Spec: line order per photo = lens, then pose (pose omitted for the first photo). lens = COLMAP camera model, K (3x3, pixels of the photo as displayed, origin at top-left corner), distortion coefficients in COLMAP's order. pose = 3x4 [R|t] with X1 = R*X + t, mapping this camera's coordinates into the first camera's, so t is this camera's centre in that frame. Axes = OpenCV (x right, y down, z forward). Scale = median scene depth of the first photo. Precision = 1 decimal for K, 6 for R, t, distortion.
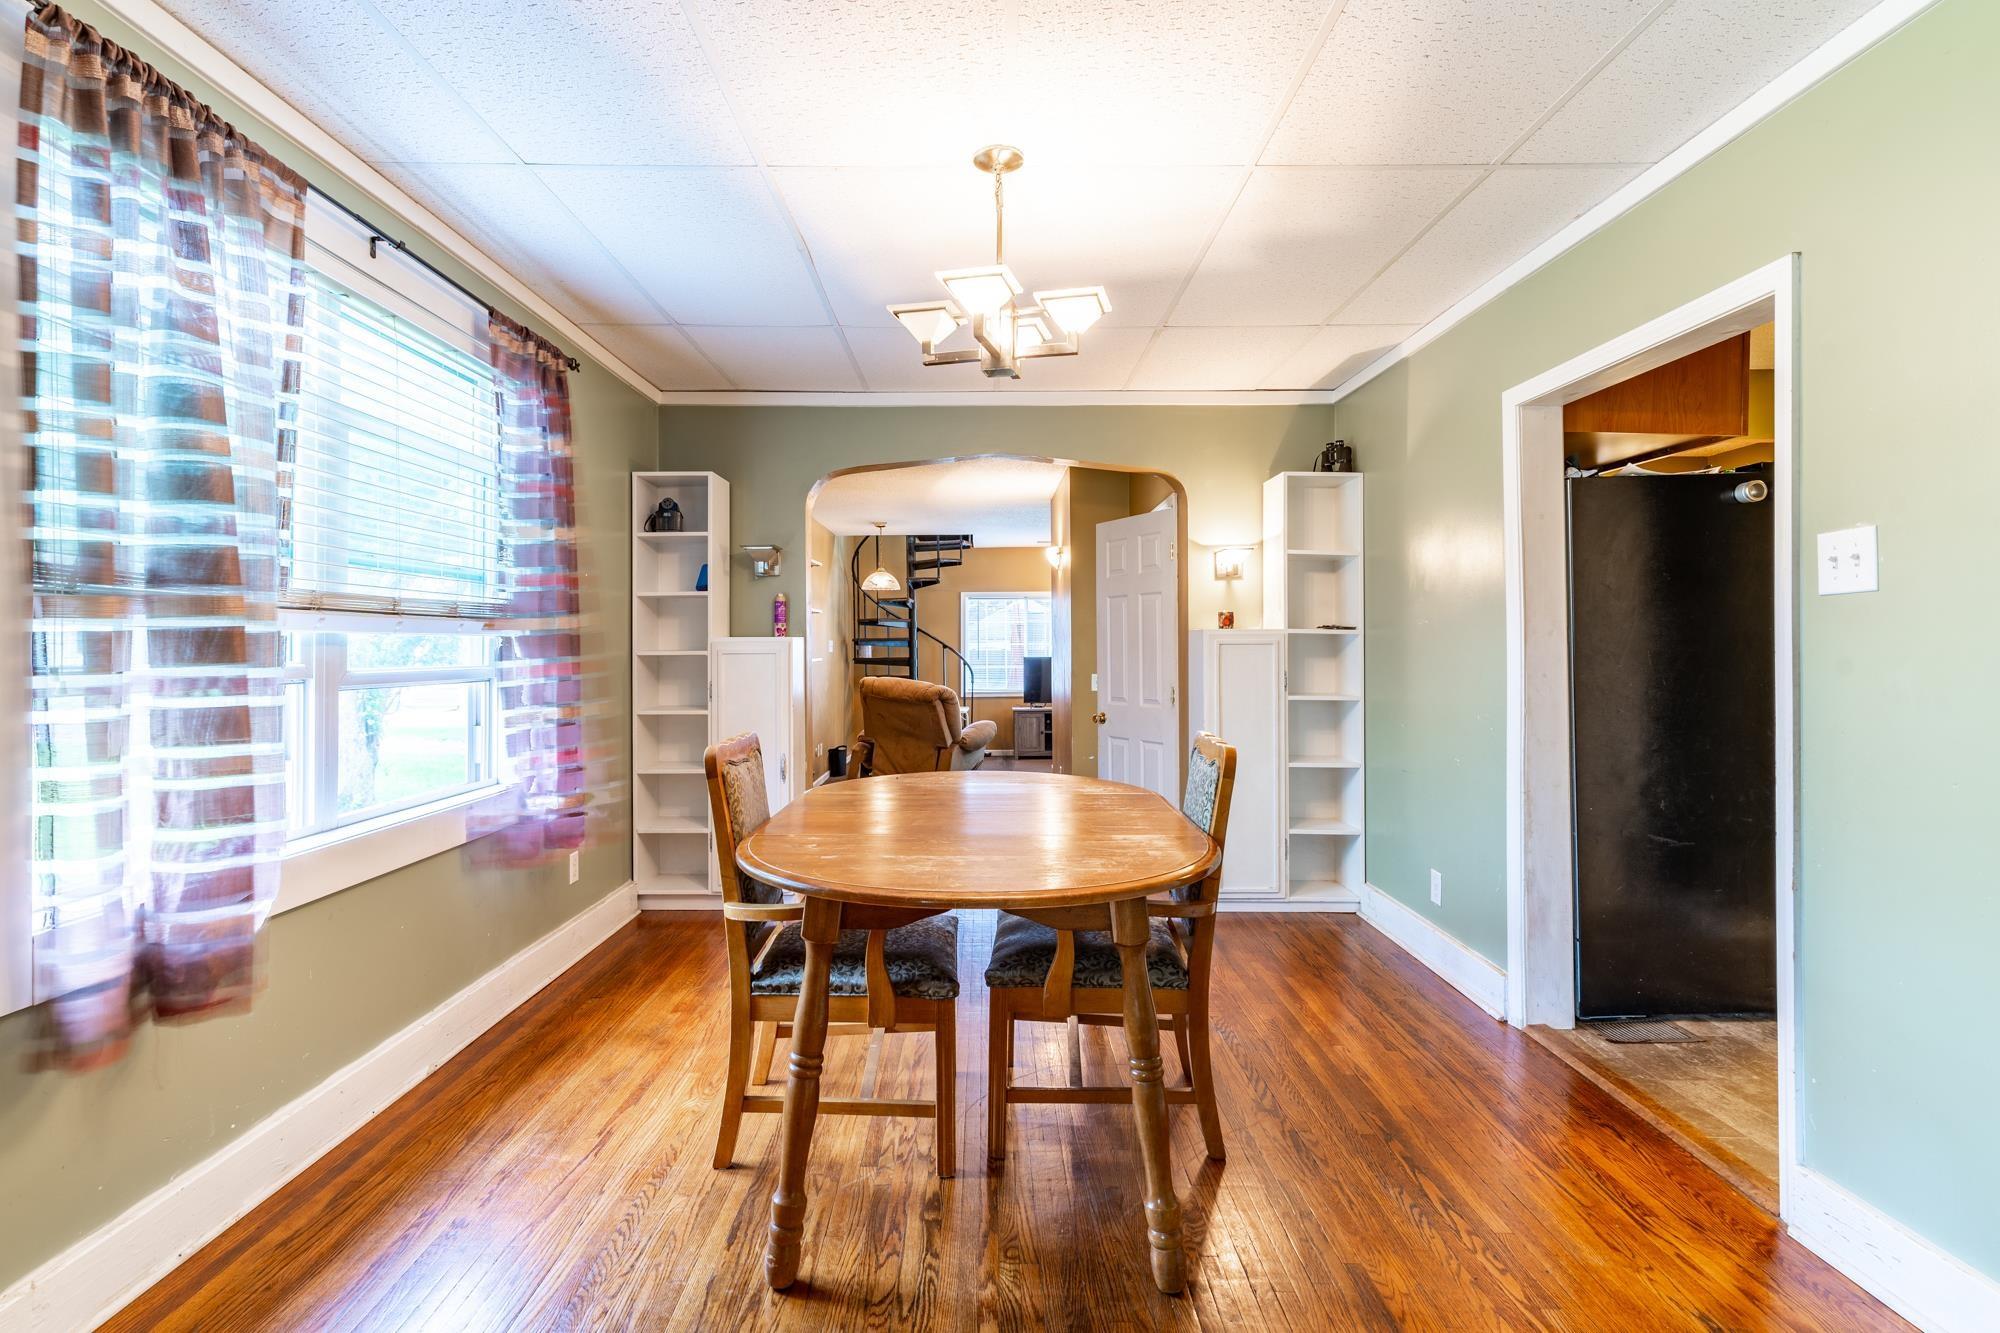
lens RADIAL K [[969.3, 0, 994.7], [0, 969.3, 641.2], [0, 0, 1]] dist [0.001160, -0.000474]
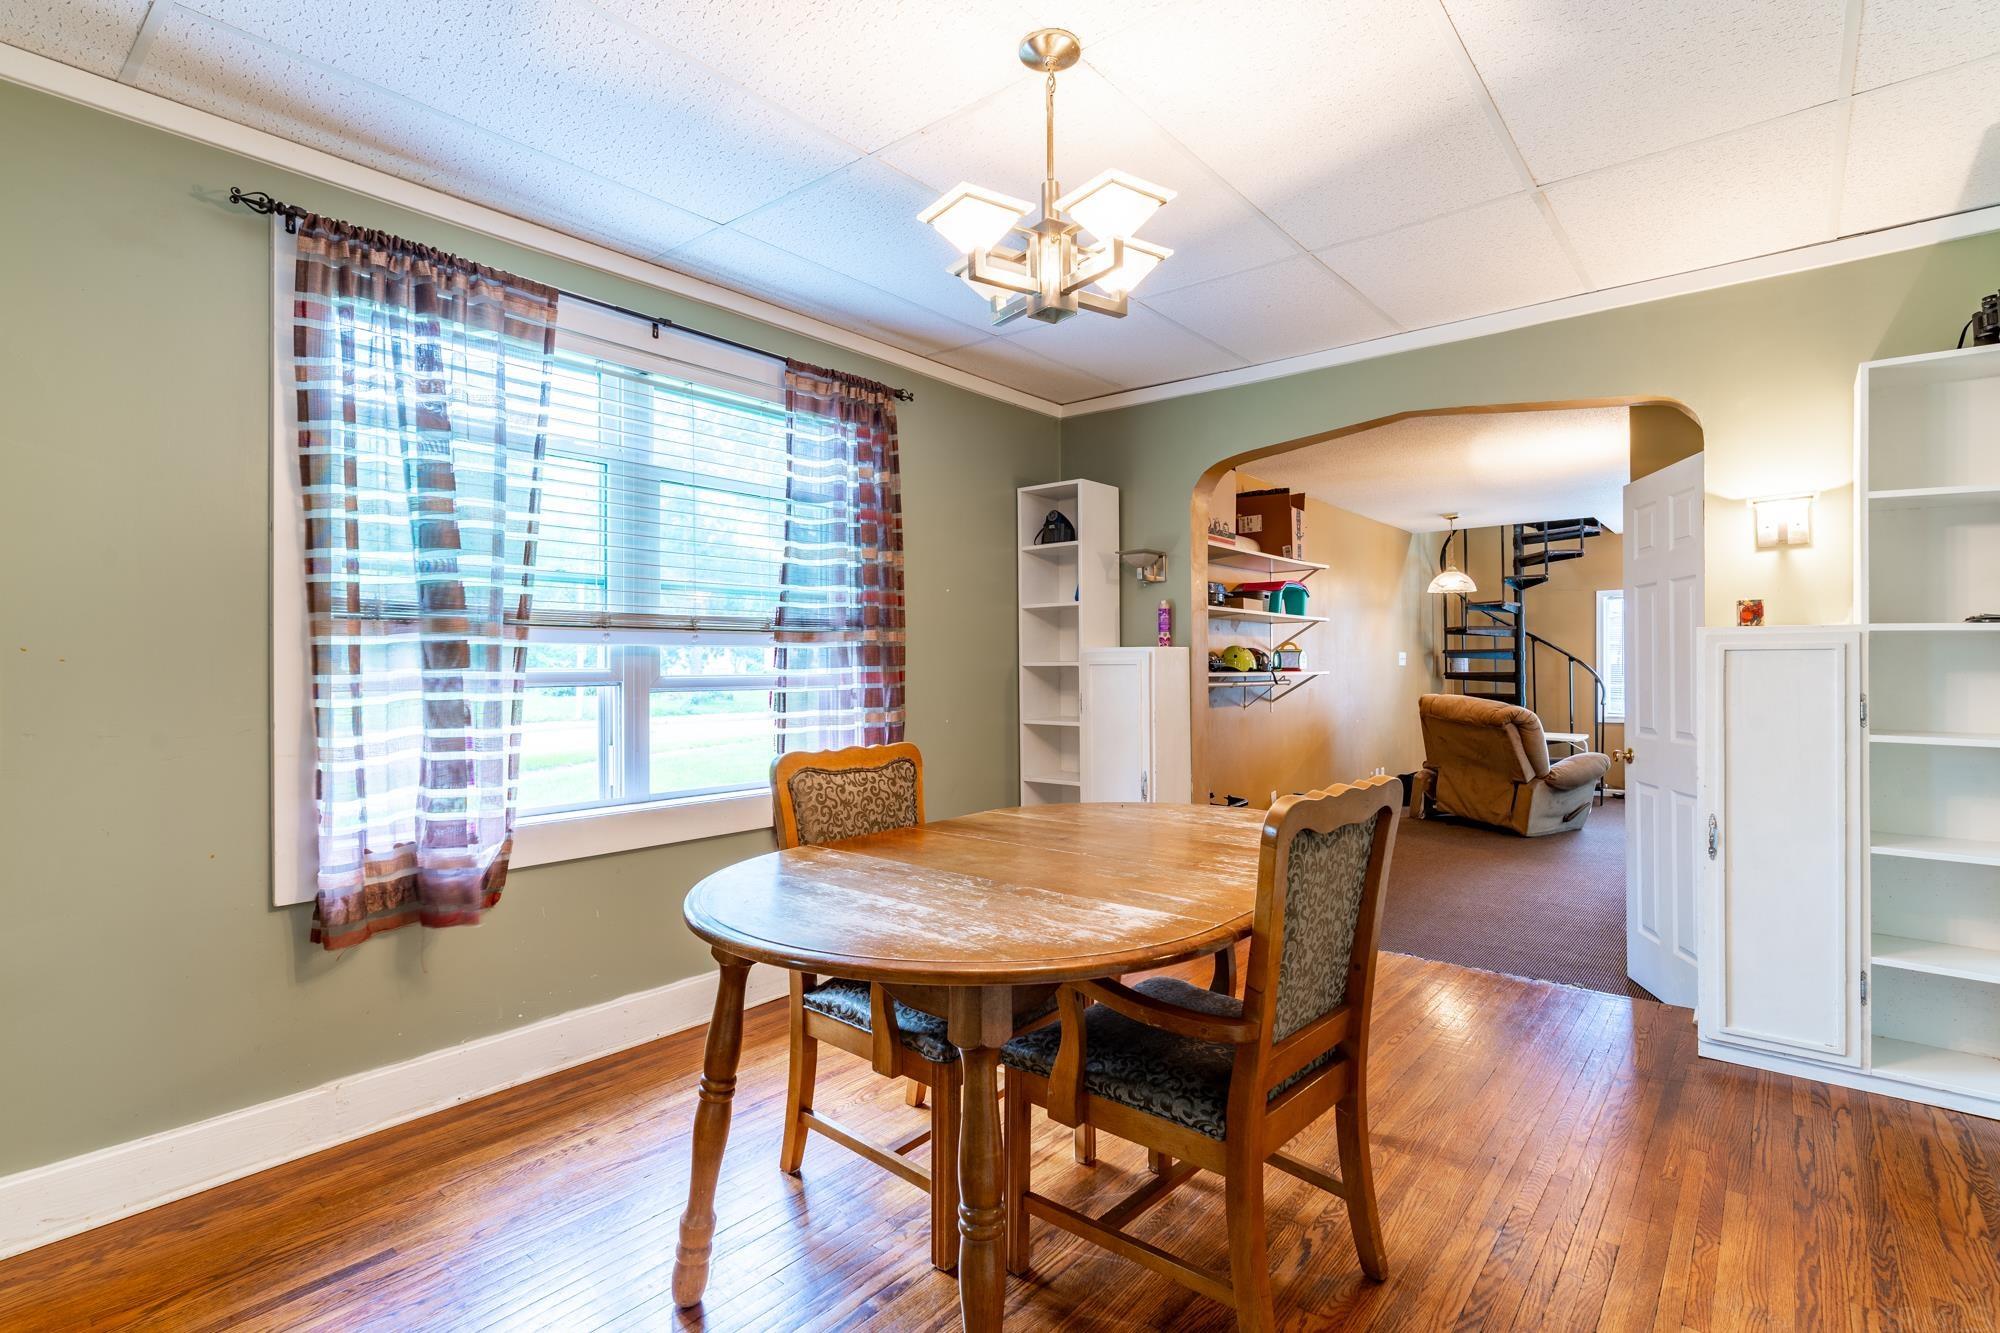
lens RADIAL K [[971.4, 0, 1000.0], [0, 971.4, 666.5], [0, 0, 1]] dist [0.003160, 0.000004]
pose [[0.769286, 0.001650, -0.638902, 0.275400], [0.005319, 0.999945, 0.008986, 0.005537], [0.638882, -0.010311, 0.769235, 0.191313]]
